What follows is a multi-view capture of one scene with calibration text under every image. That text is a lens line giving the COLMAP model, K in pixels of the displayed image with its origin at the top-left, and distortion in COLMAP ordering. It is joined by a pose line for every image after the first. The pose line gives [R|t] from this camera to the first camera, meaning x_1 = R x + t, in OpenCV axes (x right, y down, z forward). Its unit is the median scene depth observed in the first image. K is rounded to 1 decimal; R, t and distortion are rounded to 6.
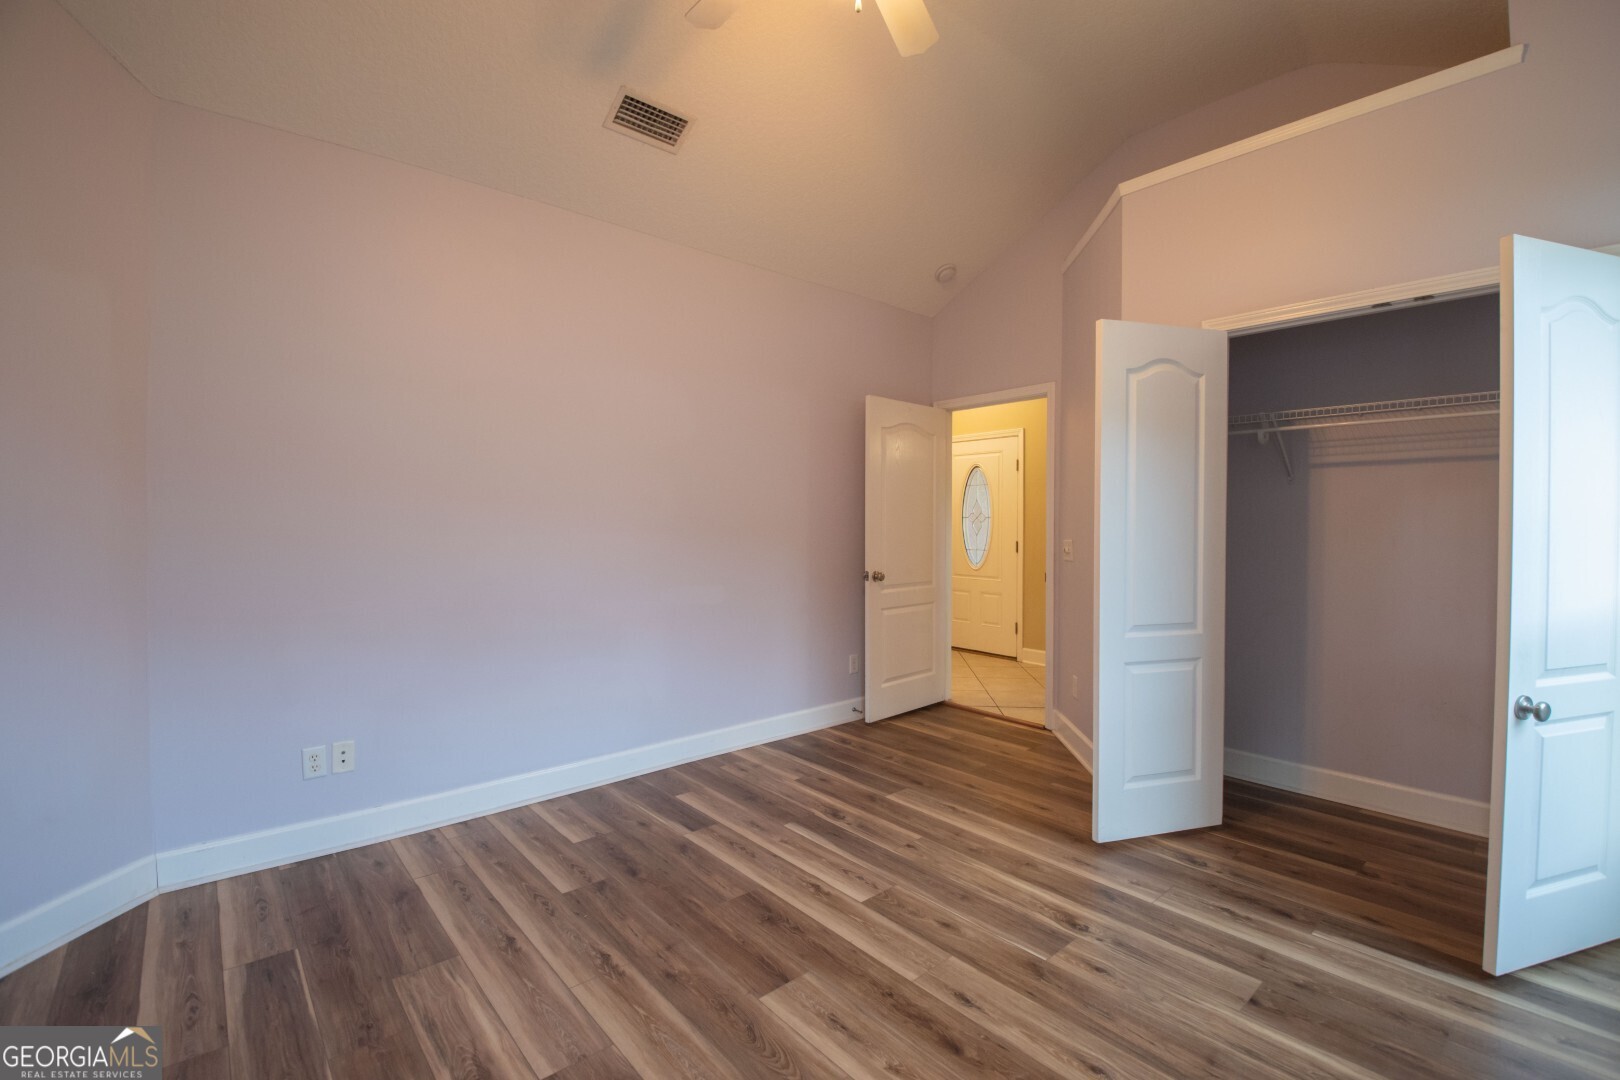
lens RADIAL K [[734.8, 0, 810.0], [0, 734.8, 531.3], [0, 0, 1]] dist [0.037695, -0.036110]
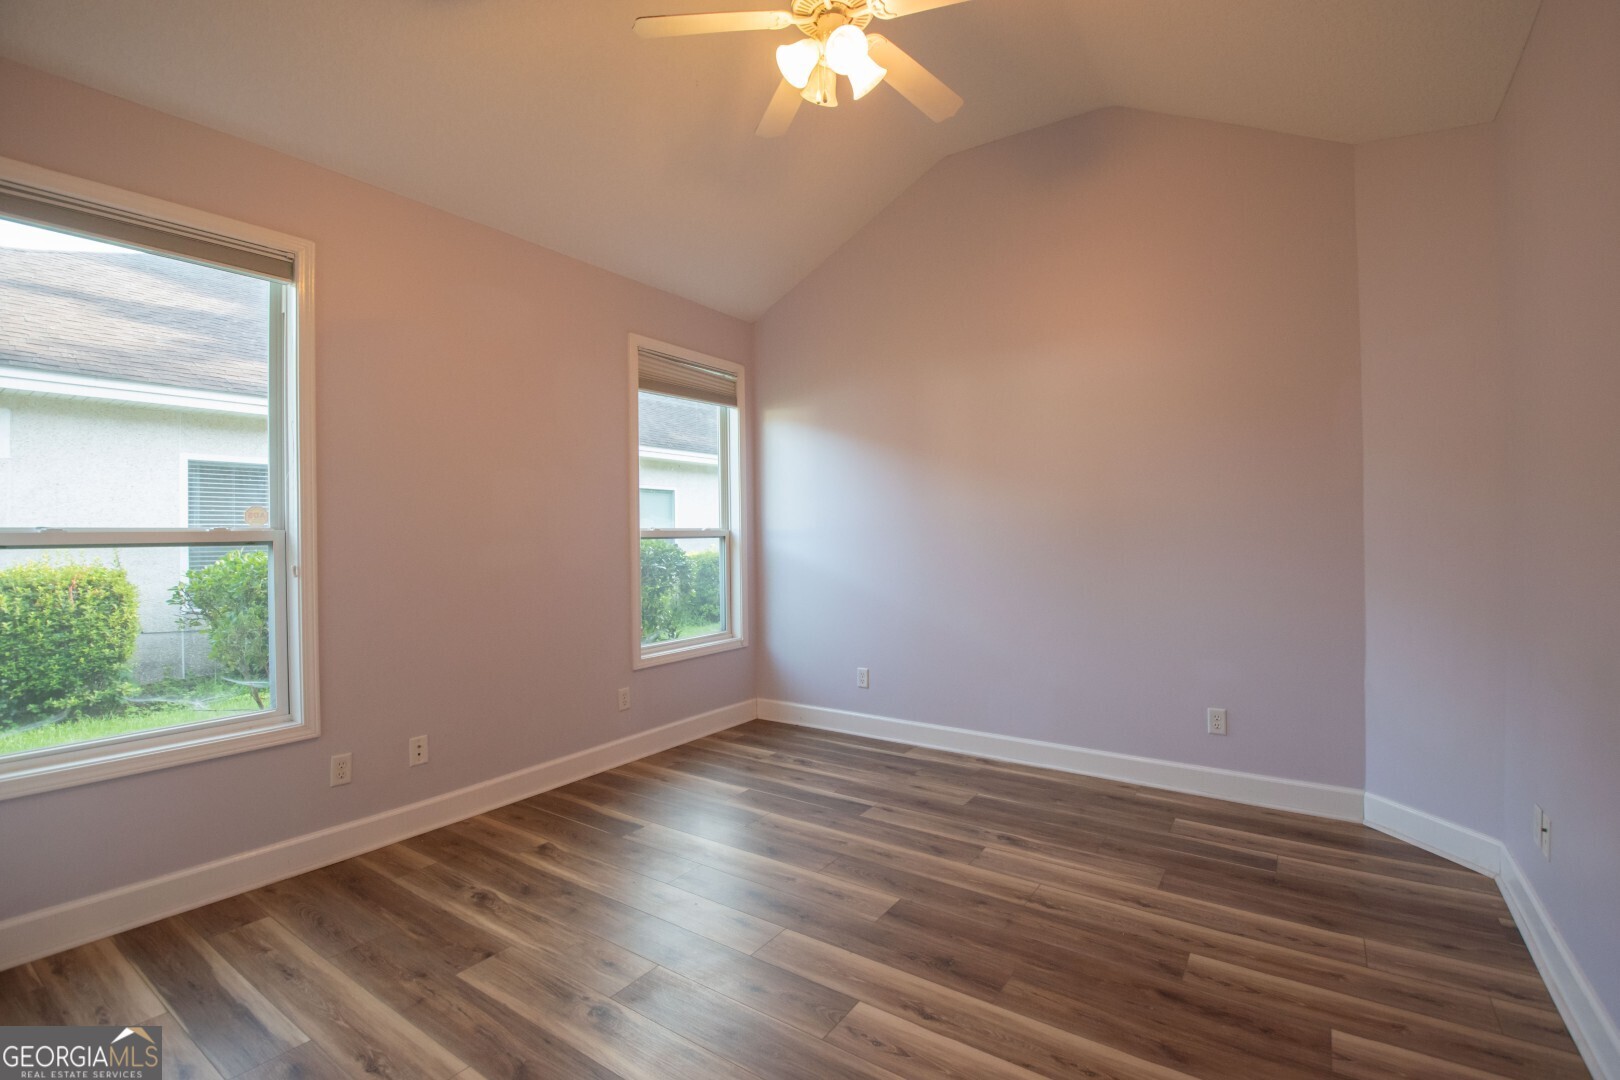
lens RADIAL K [[734.8, 0, 810.0], [0, 734.8, 531.3], [0, 0, 1]] dist [0.037695, -0.036110]
pose [[-0.970292, 0.006120, -0.241858, 0.266140], [0.004273, 0.999958, 0.008163, -0.013736], [0.241898, 0.006887, -0.970277, 1.501385]]
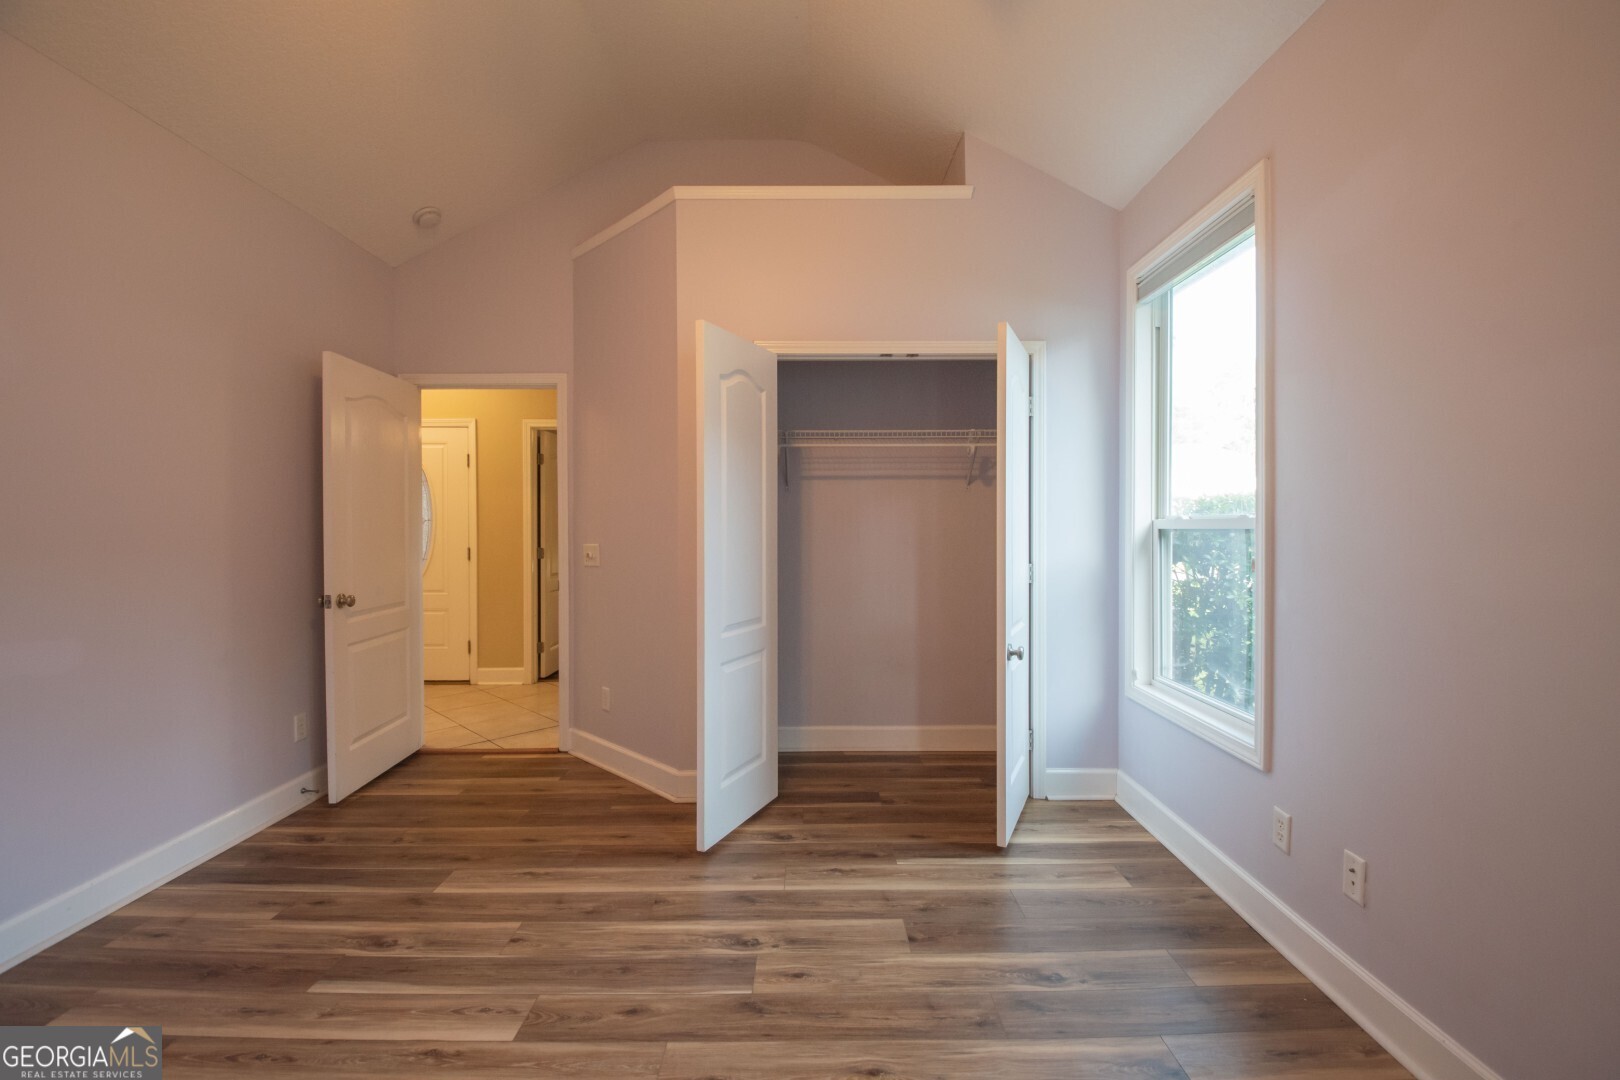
lens RADIAL K [[733.0, 0, 828.8], [0, 733.0, 529.5], [0, 0, 1]] dist [0.036398, -0.035669]
pose [[0.646868, -0.011263, 0.762519, -0.242093], [0.015543, 0.999878, 0.001584, -0.005355], [-0.762443, 0.010827, 0.646964, 0.234188]]
